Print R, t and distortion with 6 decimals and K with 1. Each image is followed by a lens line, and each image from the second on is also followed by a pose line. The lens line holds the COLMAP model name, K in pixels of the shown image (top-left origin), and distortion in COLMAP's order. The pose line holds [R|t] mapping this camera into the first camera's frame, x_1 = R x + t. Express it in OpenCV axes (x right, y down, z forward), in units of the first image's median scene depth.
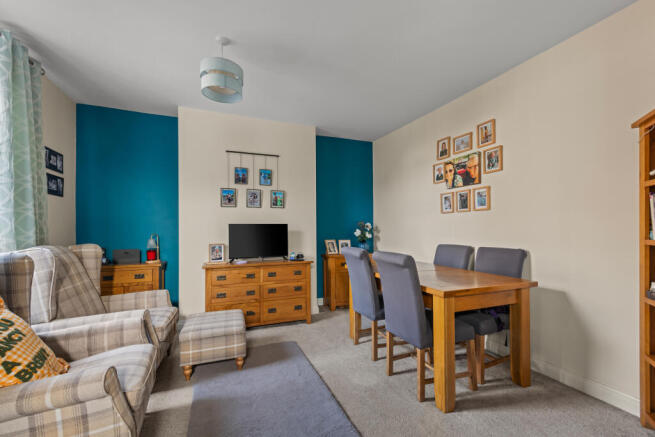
lens RADIAL K [[278.0, 0, 327.0], [0, 278.0, 223.0], [0, 0, 1]] dist [0.000771, 0.000047]
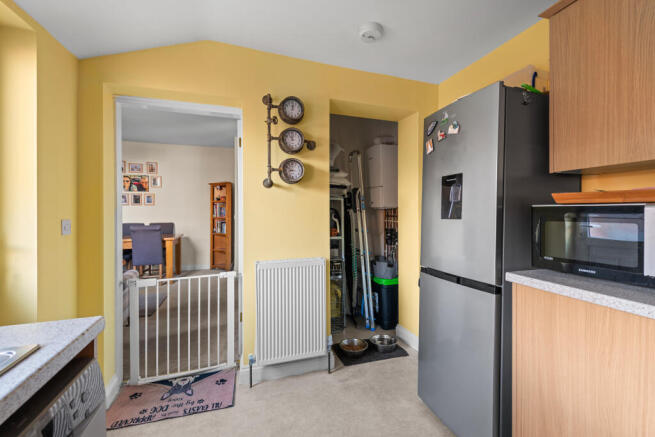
lens RADIAL K [[278.0, 0, 327.3], [0, 278.0, 216.8], [0, 0, 1]] dist [0.000771, 0.000047]
pose [[0.060249, -0.001189, 0.998183, -1.328994], [-0.011000, 0.999938, 0.001855, 0.021986], [-0.998123, -0.011092, 0.060232, -0.397895]]
